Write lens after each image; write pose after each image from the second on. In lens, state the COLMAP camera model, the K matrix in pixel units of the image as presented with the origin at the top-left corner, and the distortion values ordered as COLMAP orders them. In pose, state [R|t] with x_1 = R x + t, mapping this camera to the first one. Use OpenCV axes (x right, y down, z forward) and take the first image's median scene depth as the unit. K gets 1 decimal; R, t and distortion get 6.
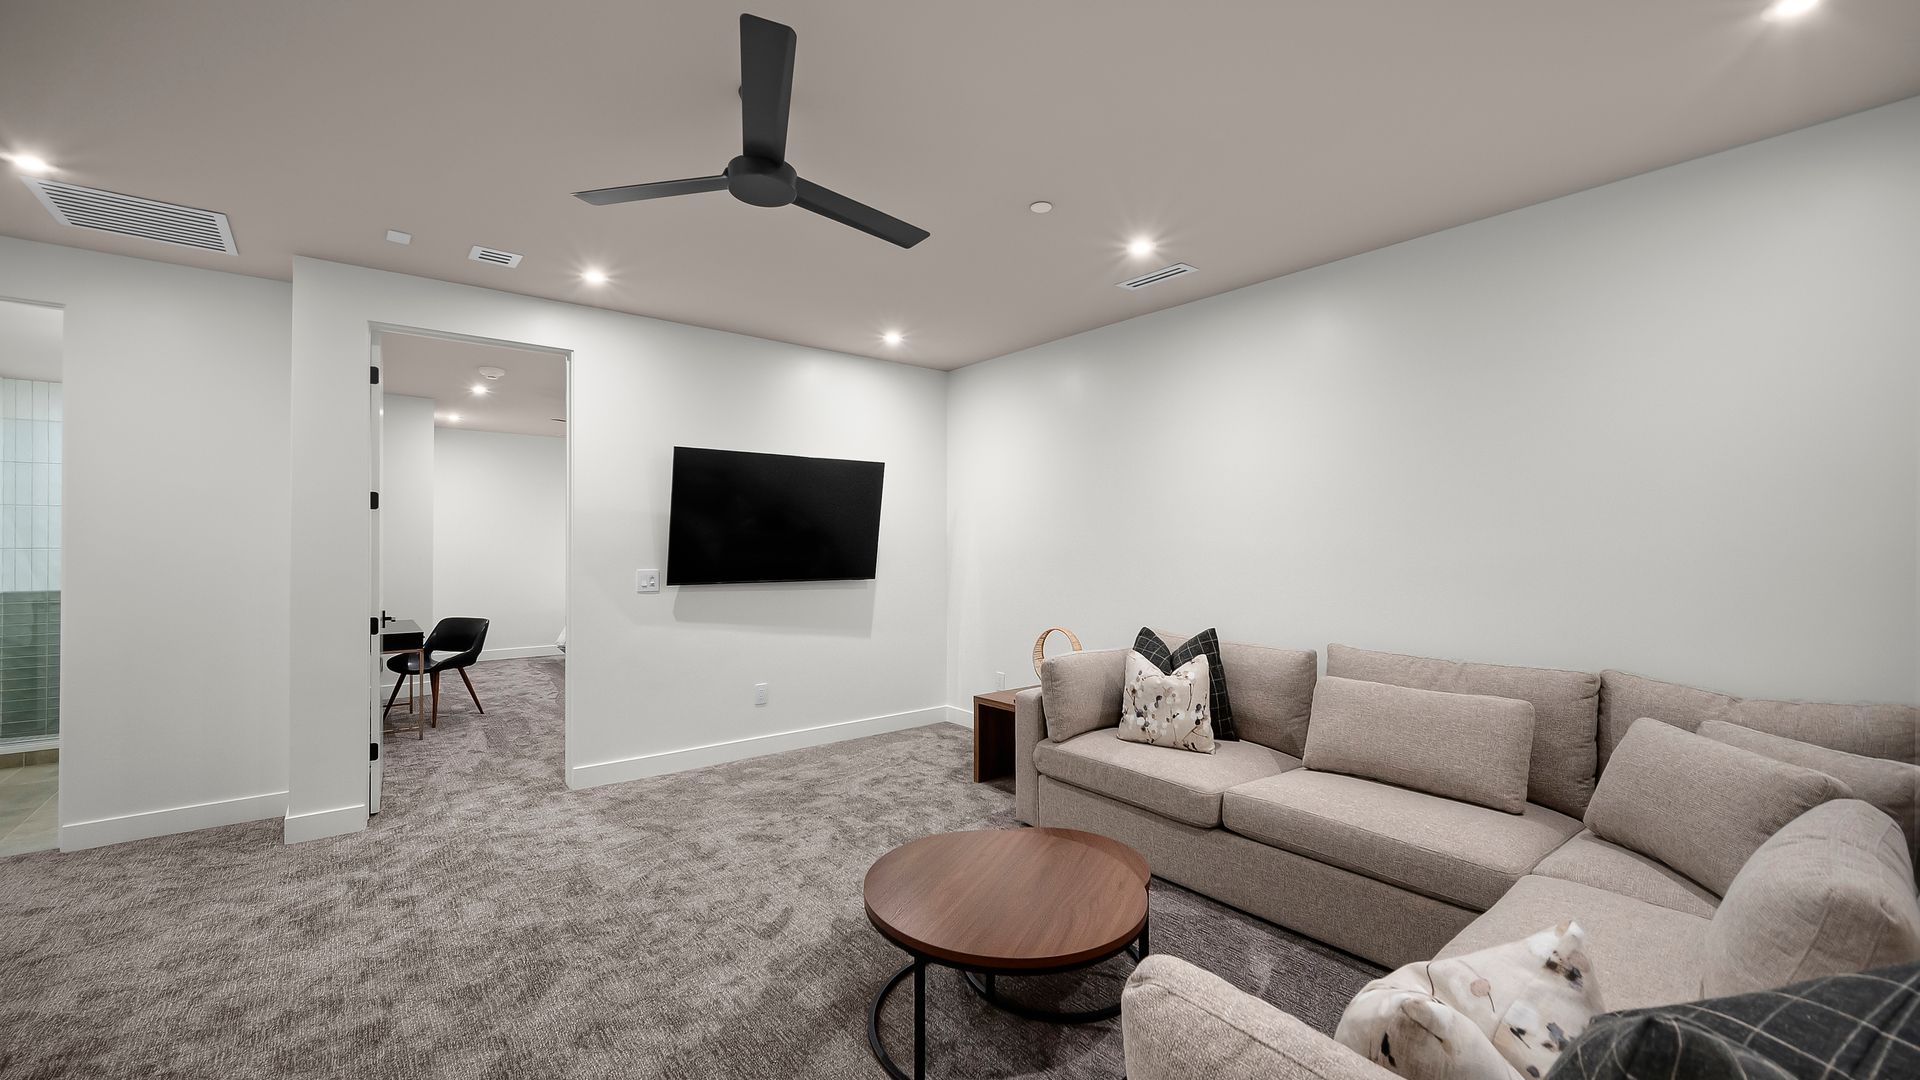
lens RADIAL K [[756.0, 0, 965.4], [0, 756.0, 550.3], [0, 0, 1]] dist [-0.012956, -0.000204]
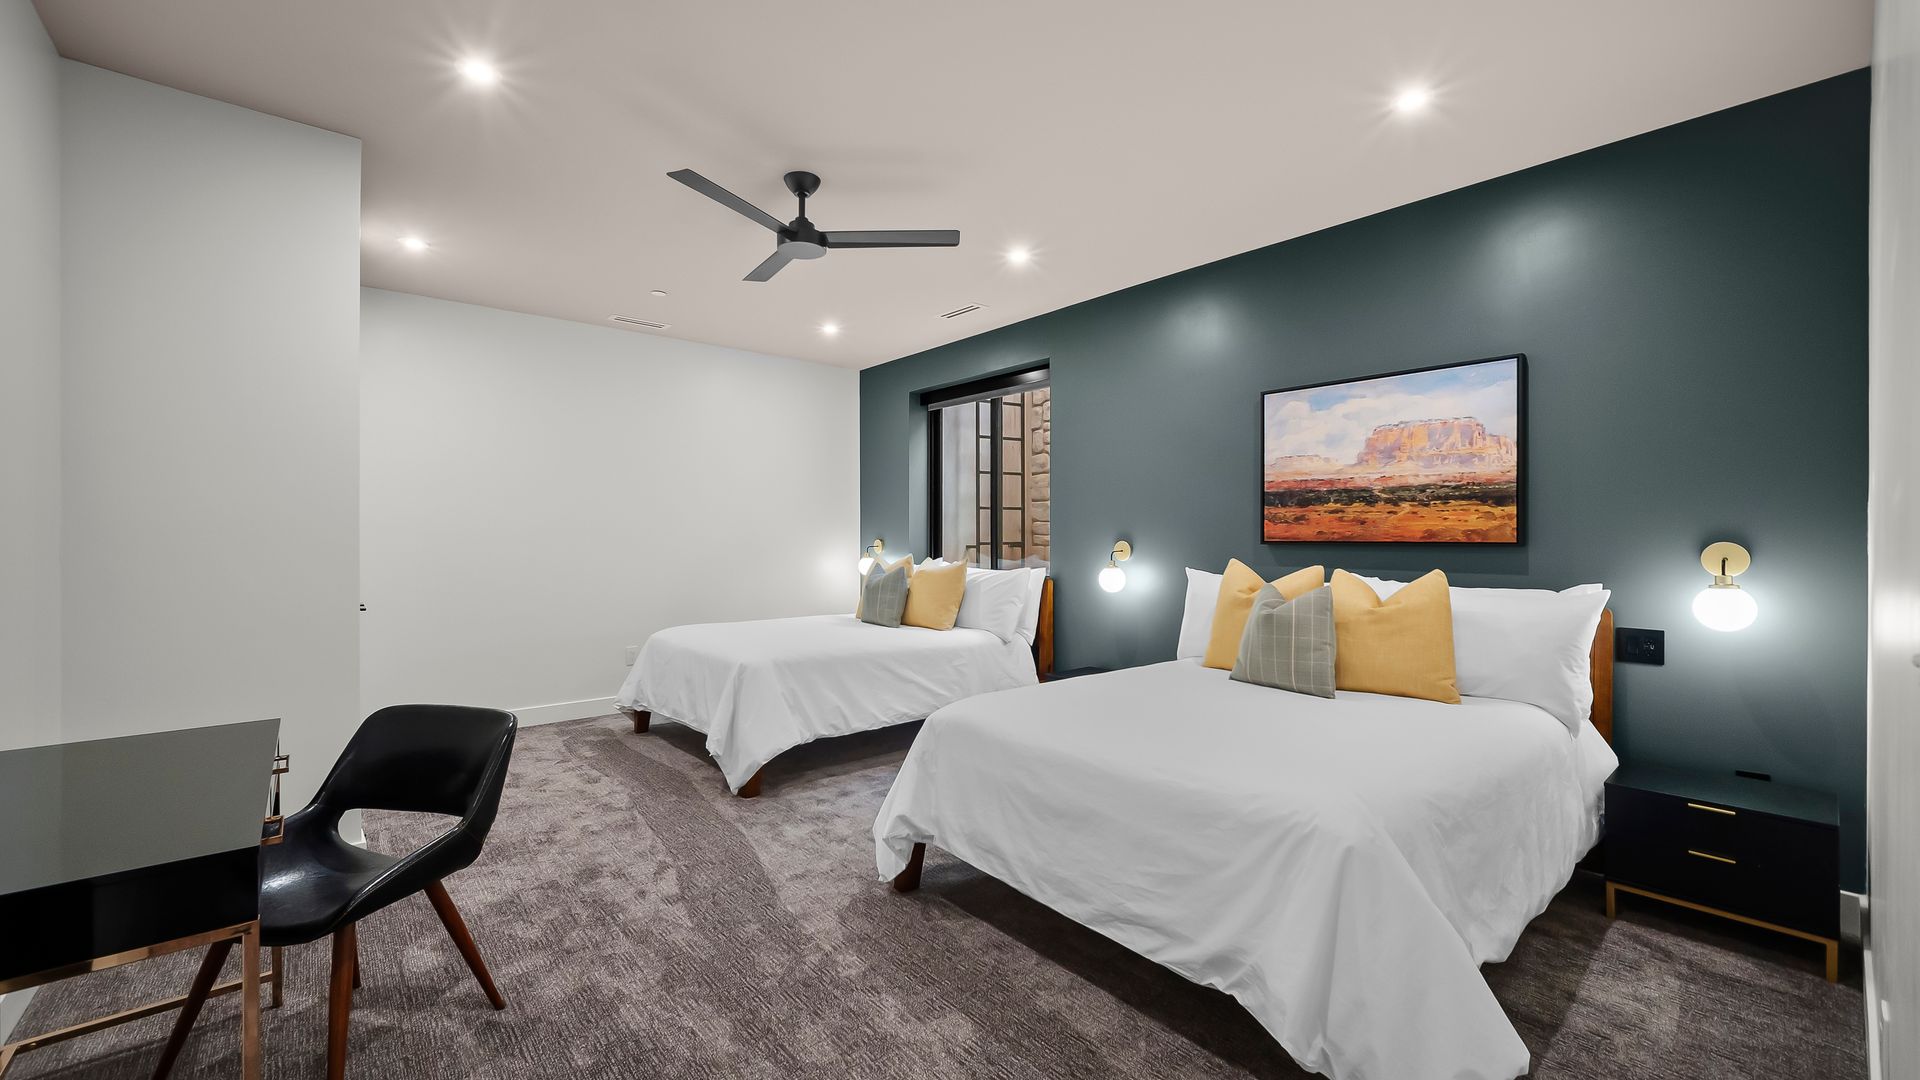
lens RADIAL K [[756.0, 0, 953.8], [0, 756.0, 532.5], [0, 0, 1]] dist [-0.012956, -0.000204]
pose [[0.999480, 0.005492, 0.031758, -0.416218], [-0.005477, 0.999985, -0.000554, 0.012294], [-0.031761, 0.000379, 0.999495, 0.609860]]
